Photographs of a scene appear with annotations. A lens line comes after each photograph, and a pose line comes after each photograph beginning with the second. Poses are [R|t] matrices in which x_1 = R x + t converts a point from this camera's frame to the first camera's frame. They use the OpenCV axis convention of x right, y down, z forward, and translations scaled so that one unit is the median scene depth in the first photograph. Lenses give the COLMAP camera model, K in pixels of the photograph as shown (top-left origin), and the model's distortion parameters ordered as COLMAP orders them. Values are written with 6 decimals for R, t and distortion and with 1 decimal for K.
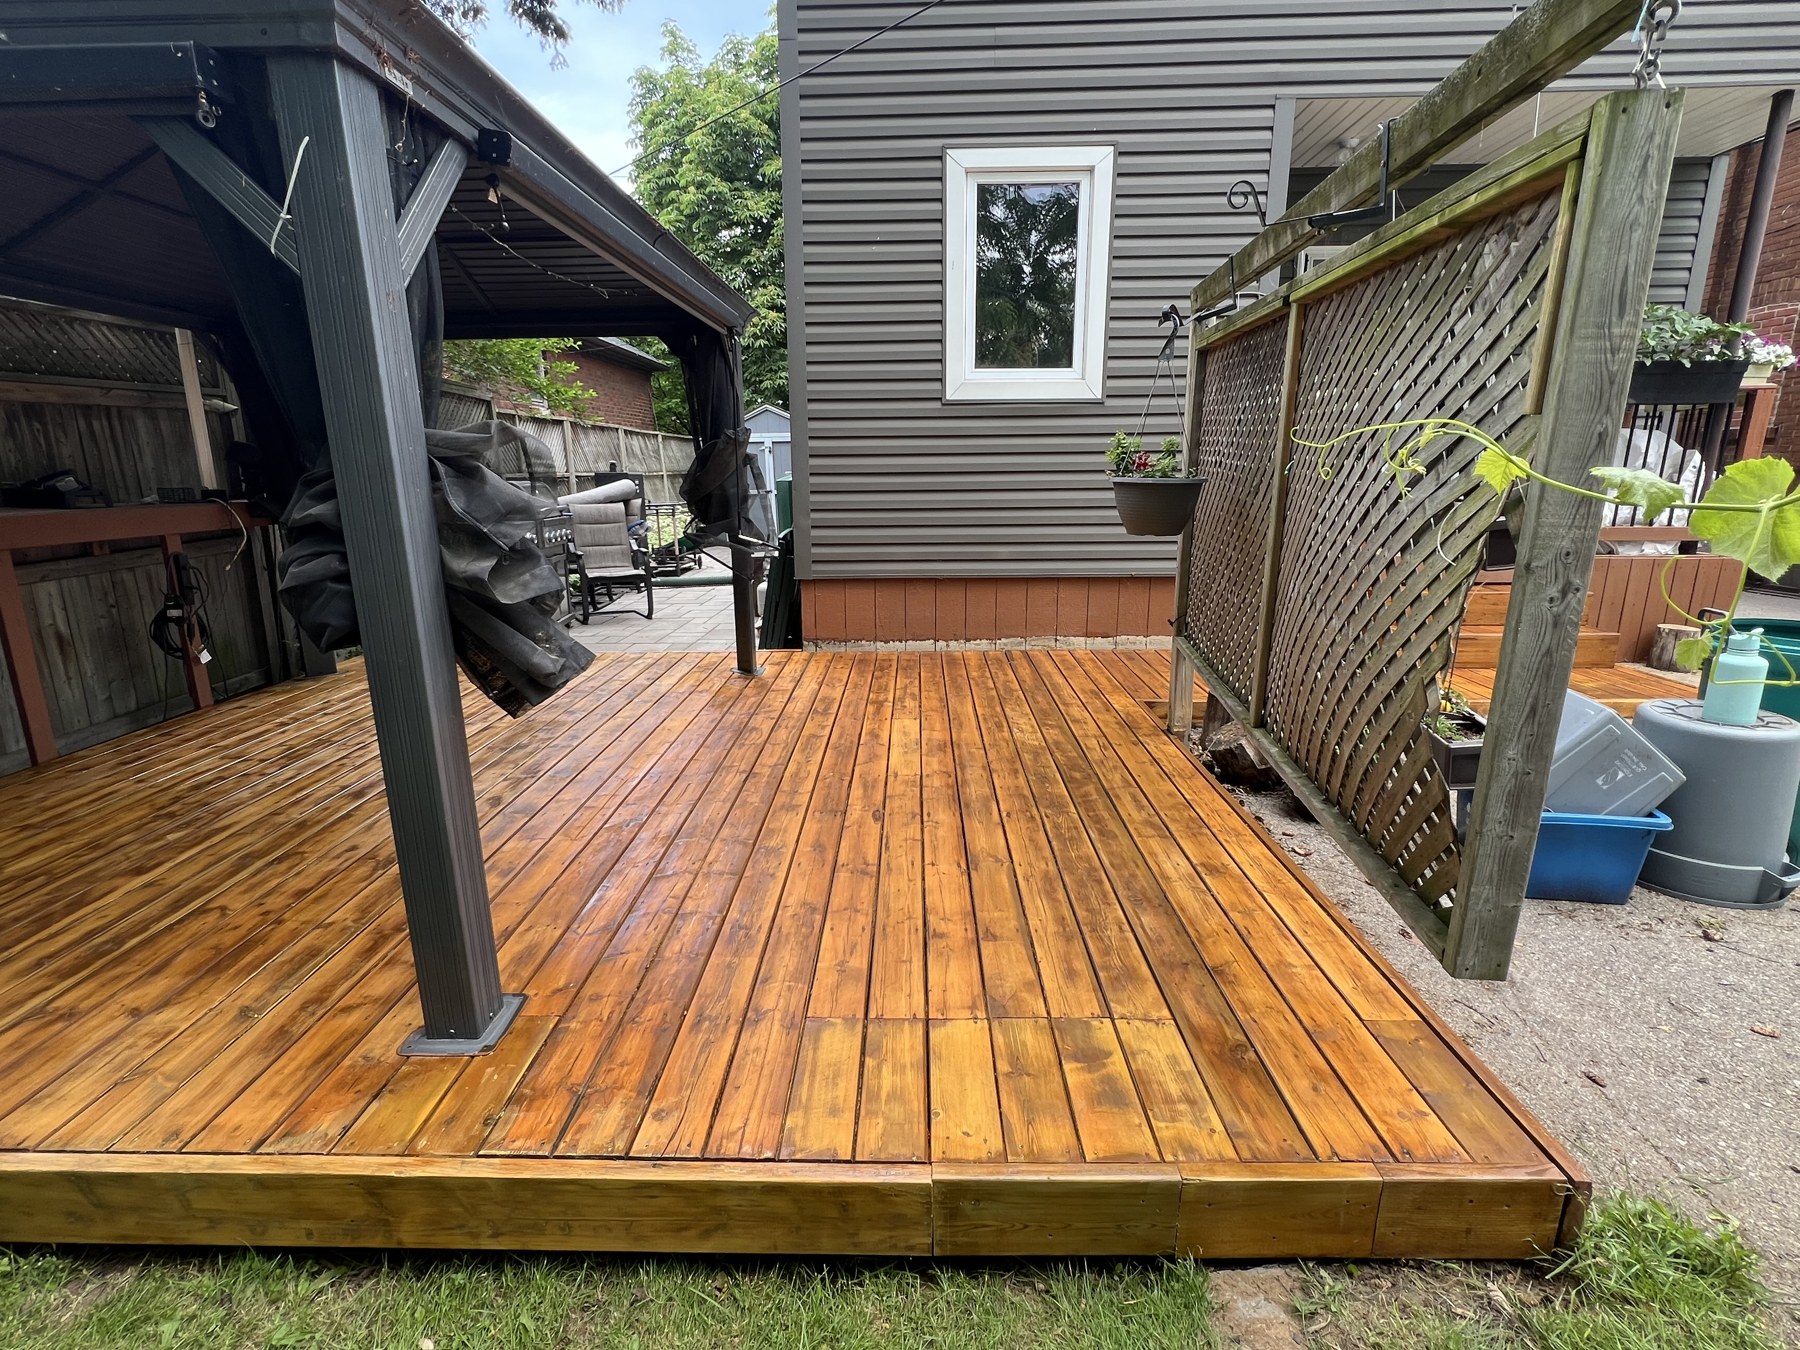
lens RADIAL K [[834.2, 0, 881.6], [0, 834.2, 671.4], [0, 0, 1]] dist [-0.000149, 0.000327]
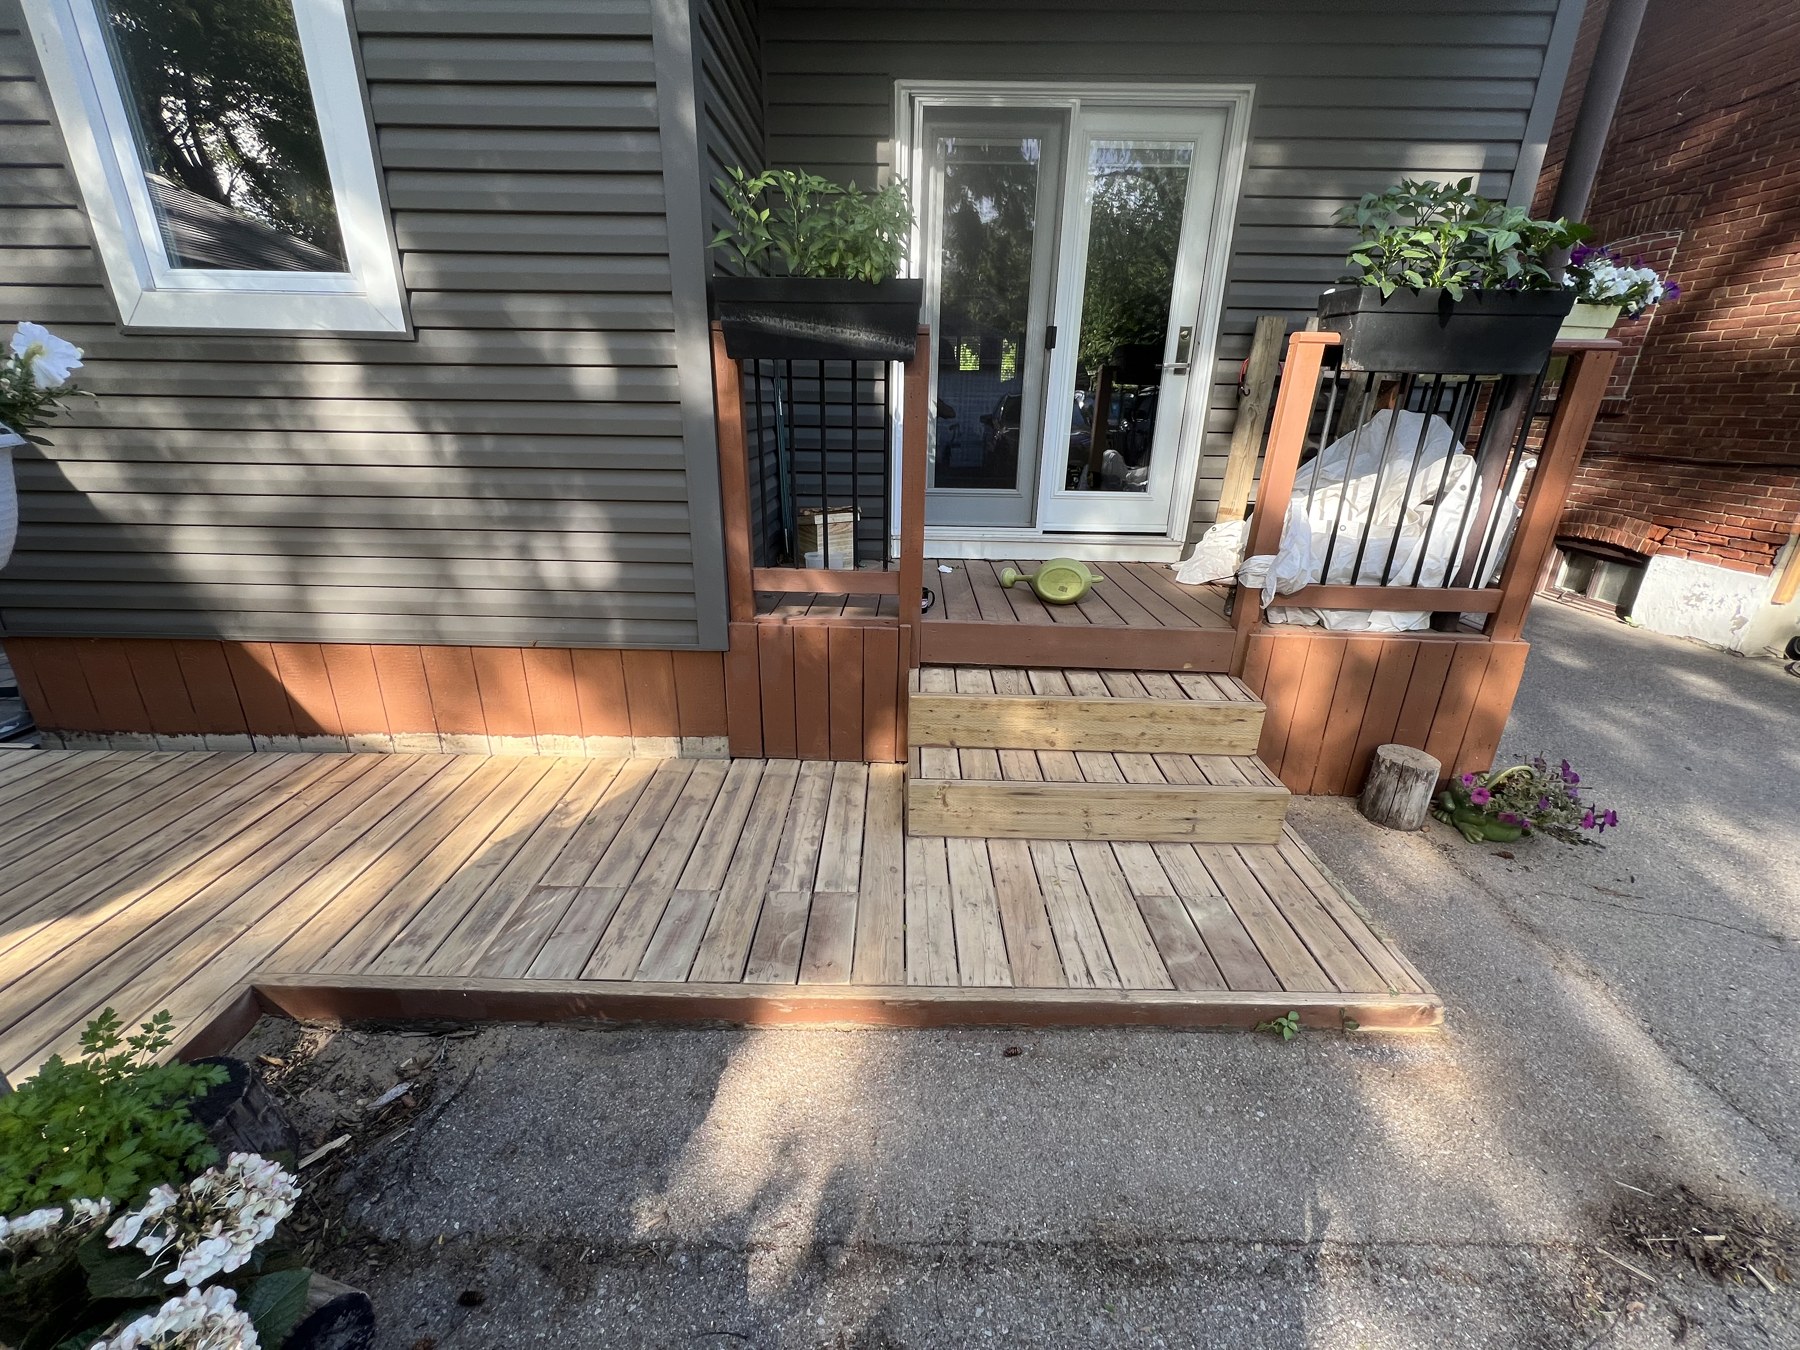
lens RADIAL K [[729.1, 0, 883.3], [0, 729.1, 677.1], [0, 0, 1]] dist [0.000611, -0.001260]
pose [[0.999559, 0.017711, 0.023835, 1.208473], [-0.020380, 0.992940, 0.116854, -0.353427], [-0.021597, -0.117288, 0.992863, 1.056617]]
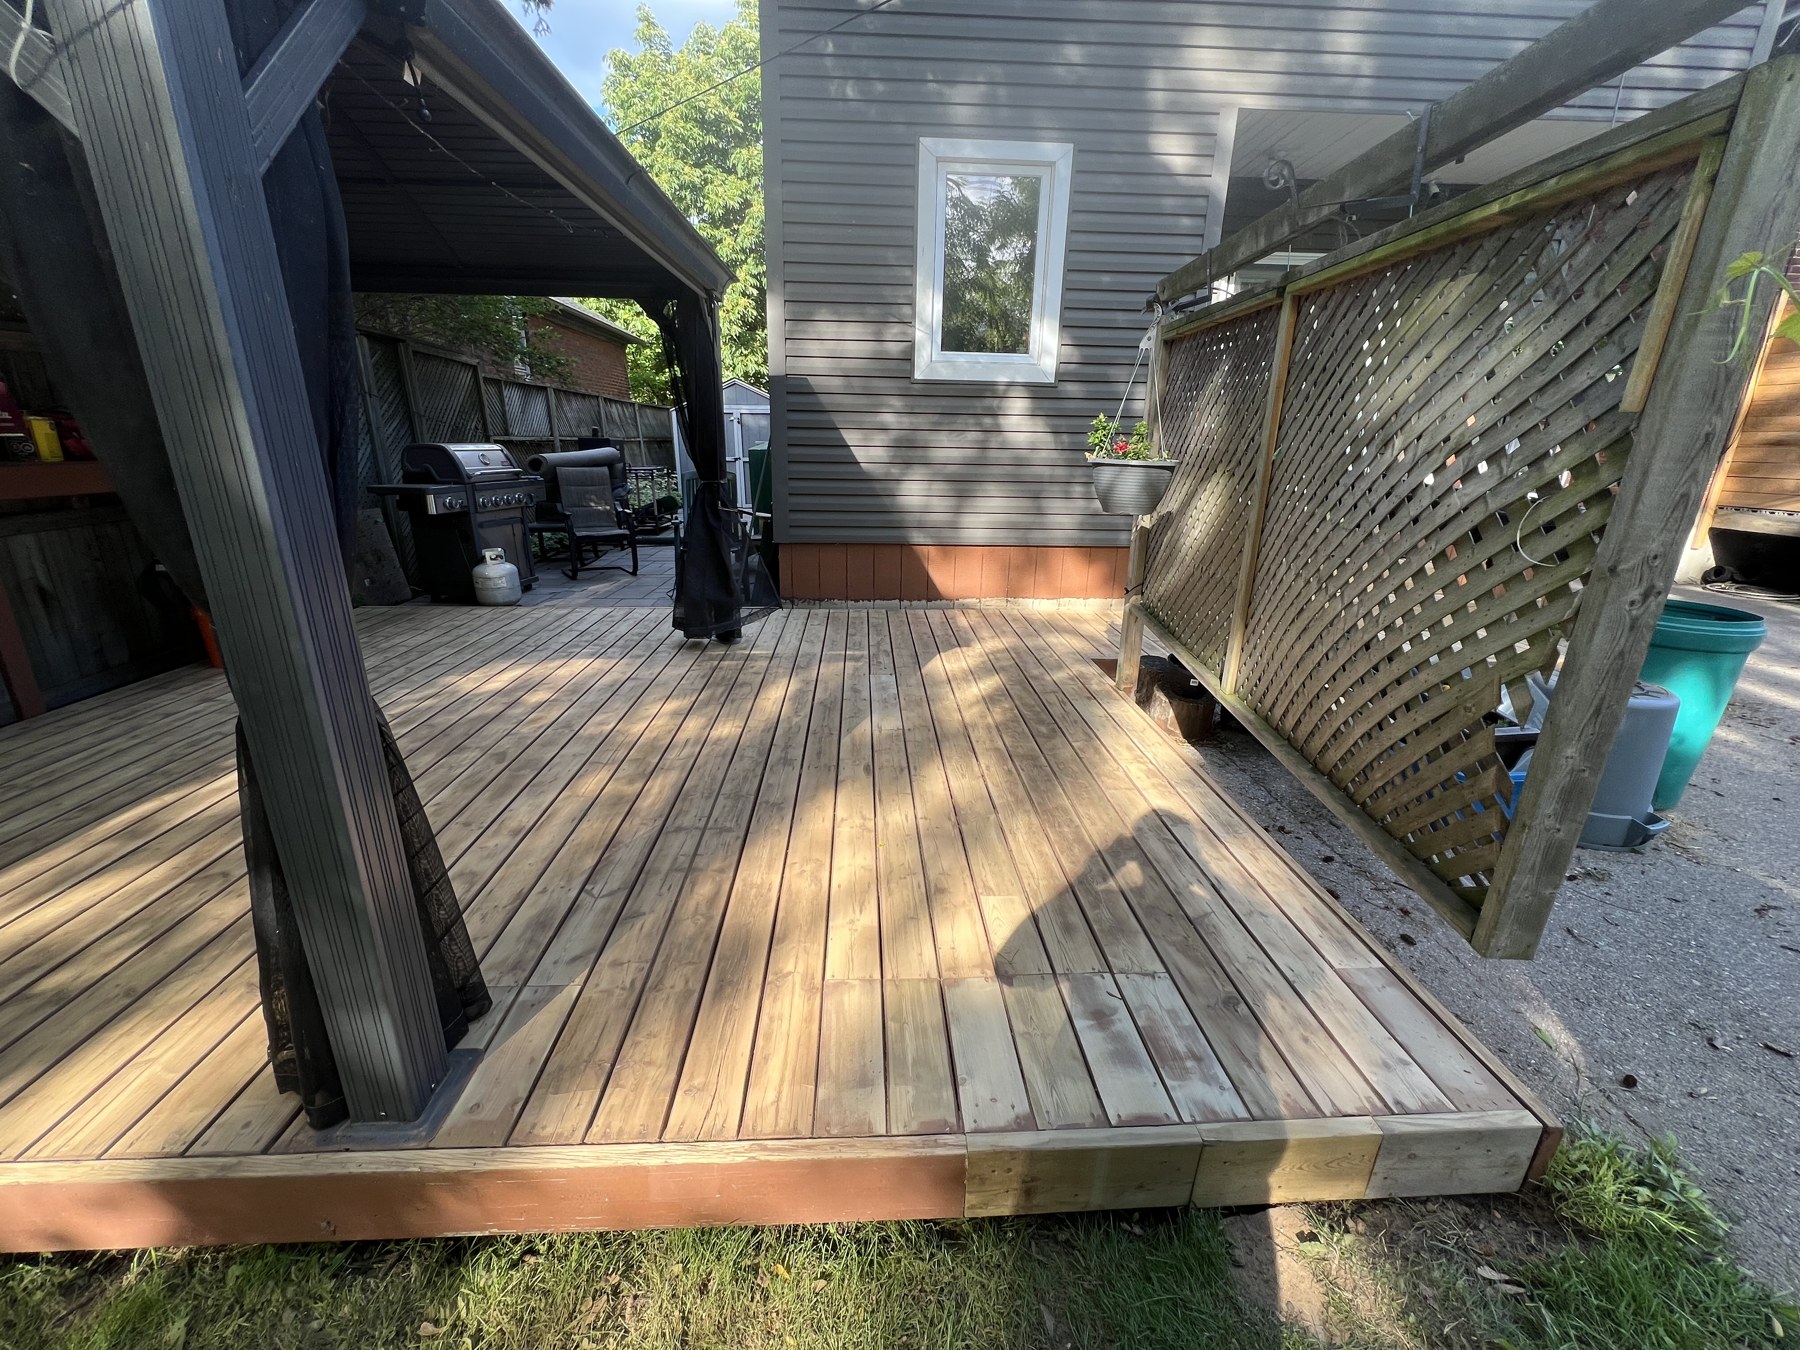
lens RADIAL K [[729.1, 0, 893.3], [0, 729.1, 670.5], [0, 0, 1]] dist [0.000611, -0.001260]
pose [[0.997117, 0.005238, 0.075696, -0.040875], [-0.010209, 0.997805, 0.065427, -0.016028], [-0.075187, -0.066011, 0.994982, 0.060767]]
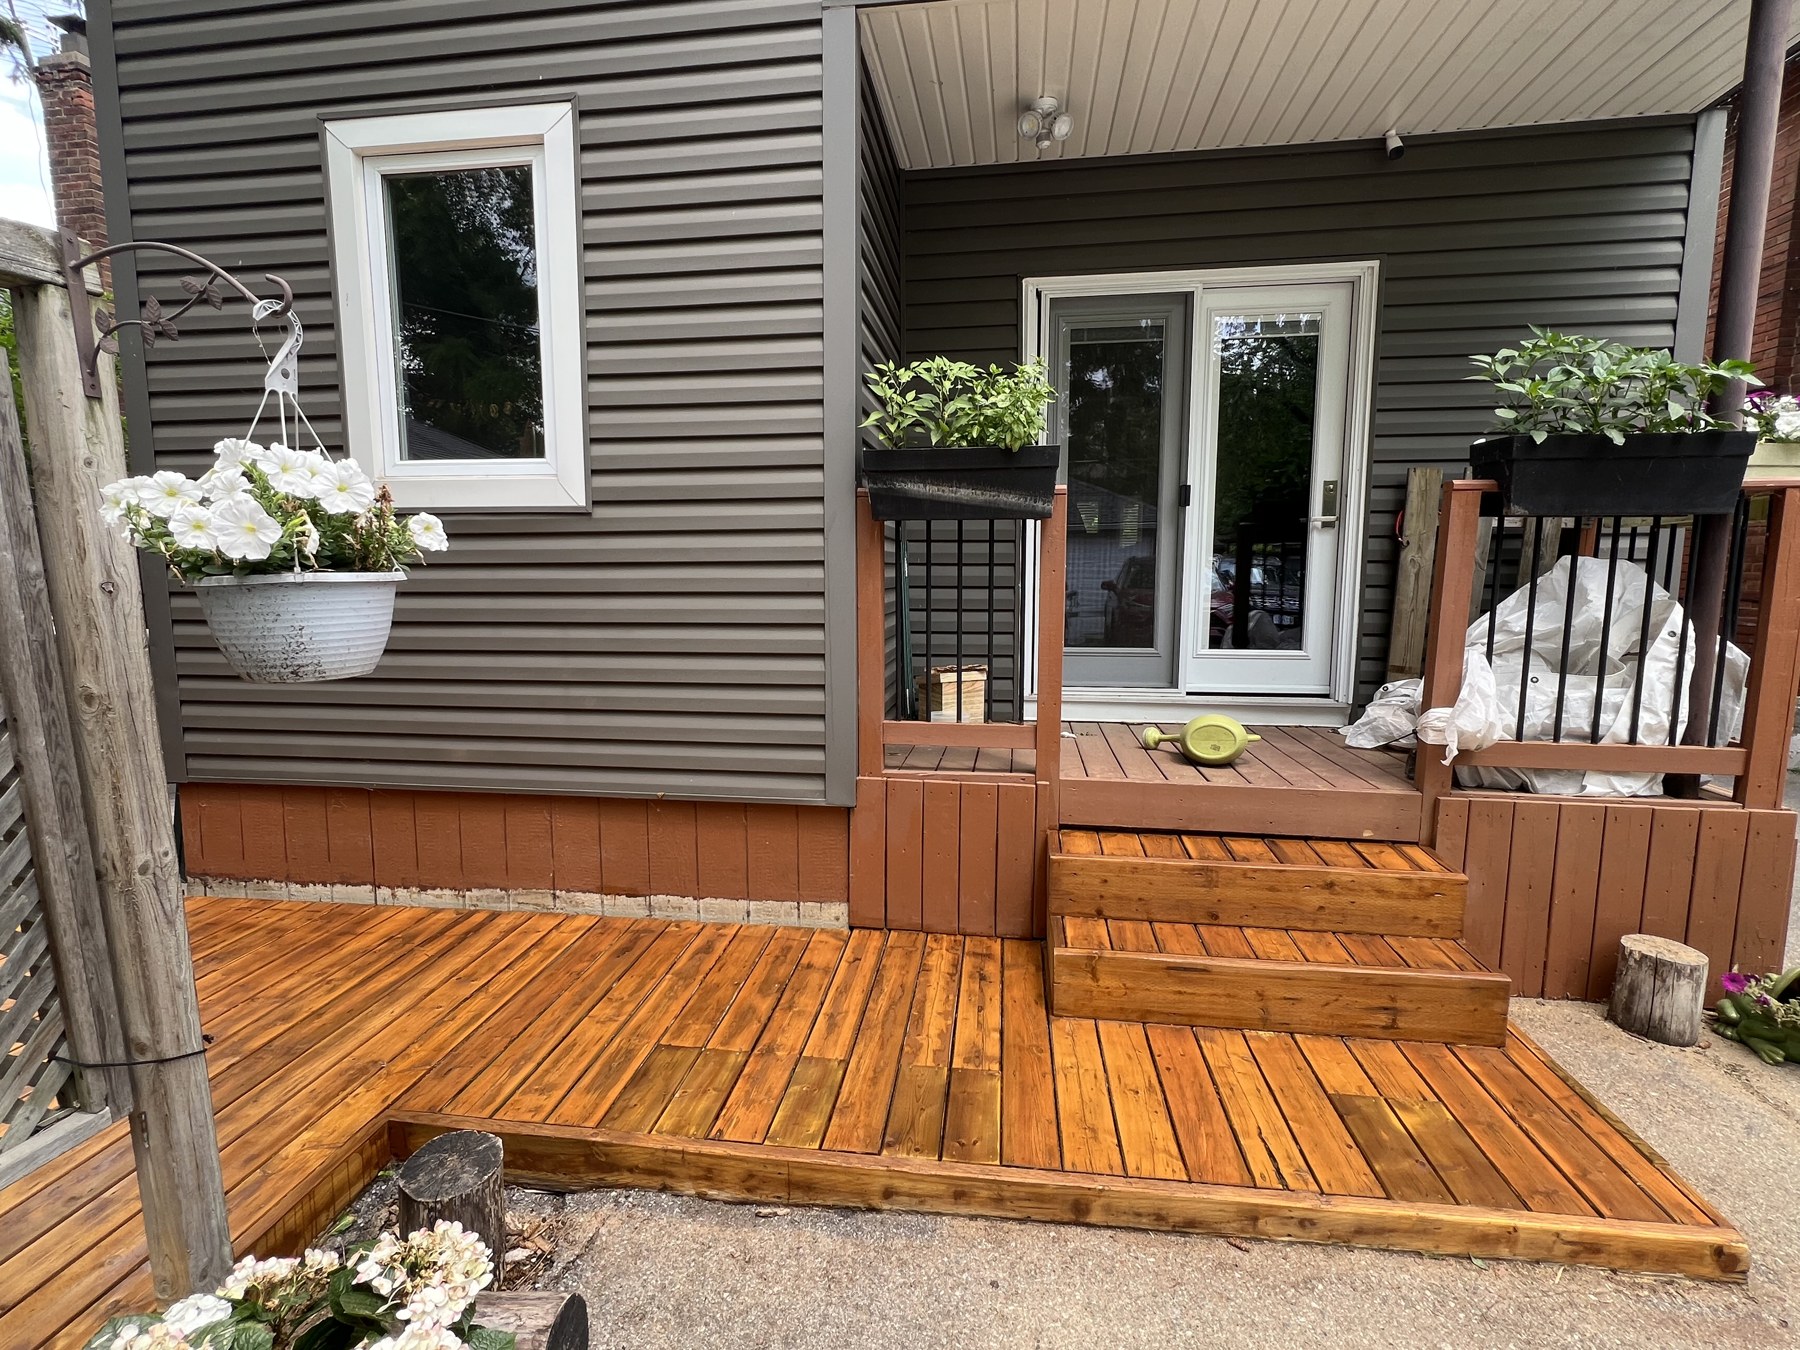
lens RADIAL K [[834.2, 0, 890.5], [0, 834.2, 678.7], [0, 0, 1]] dist [-0.000149, 0.000327]
pose [[0.994446, 0.020522, -0.103224, 1.169279], [-0.032236, 0.993058, -0.113123, -0.306386], [0.100186, 0.115822, 0.988204, 0.949089]]
